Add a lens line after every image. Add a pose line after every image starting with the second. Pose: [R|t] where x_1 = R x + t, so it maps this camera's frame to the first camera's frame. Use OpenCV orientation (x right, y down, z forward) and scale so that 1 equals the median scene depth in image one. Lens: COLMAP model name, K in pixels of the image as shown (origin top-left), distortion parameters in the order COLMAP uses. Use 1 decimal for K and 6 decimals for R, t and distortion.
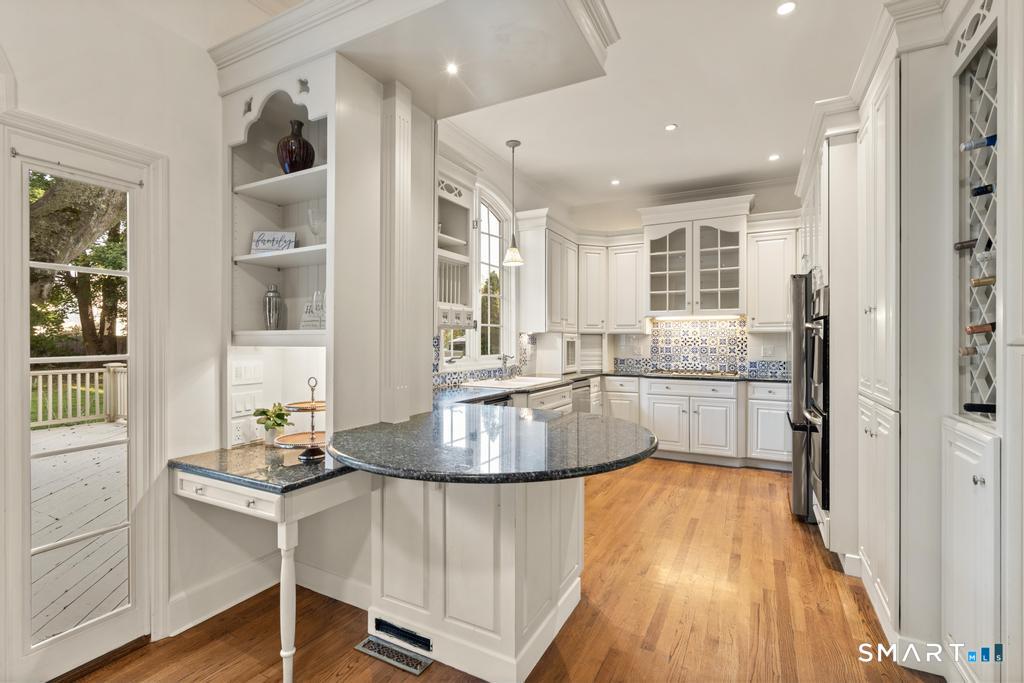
lens RADIAL K [[464.6, 0, 514.3], [0, 464.6, 341.7], [0, 0, 1]] dist [-0.000188, 0.001239]
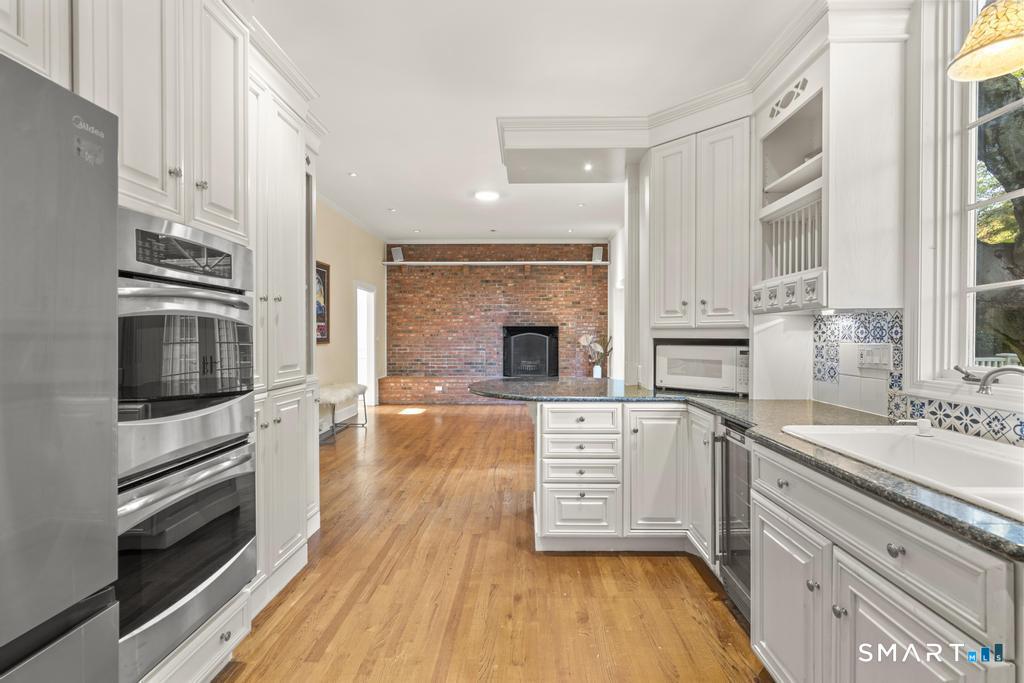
lens RADIAL K [[464.6, 0, 514.8], [0, 464.6, 340.3], [0, 0, 1]] dist [-0.000188, 0.001239]
pose [[-0.897231, 0.000516, -0.441560, 0.483656], [-0.003206, 0.999965, 0.007683, 0.007261], [0.441549, 0.008309, -0.897199, 1.381614]]
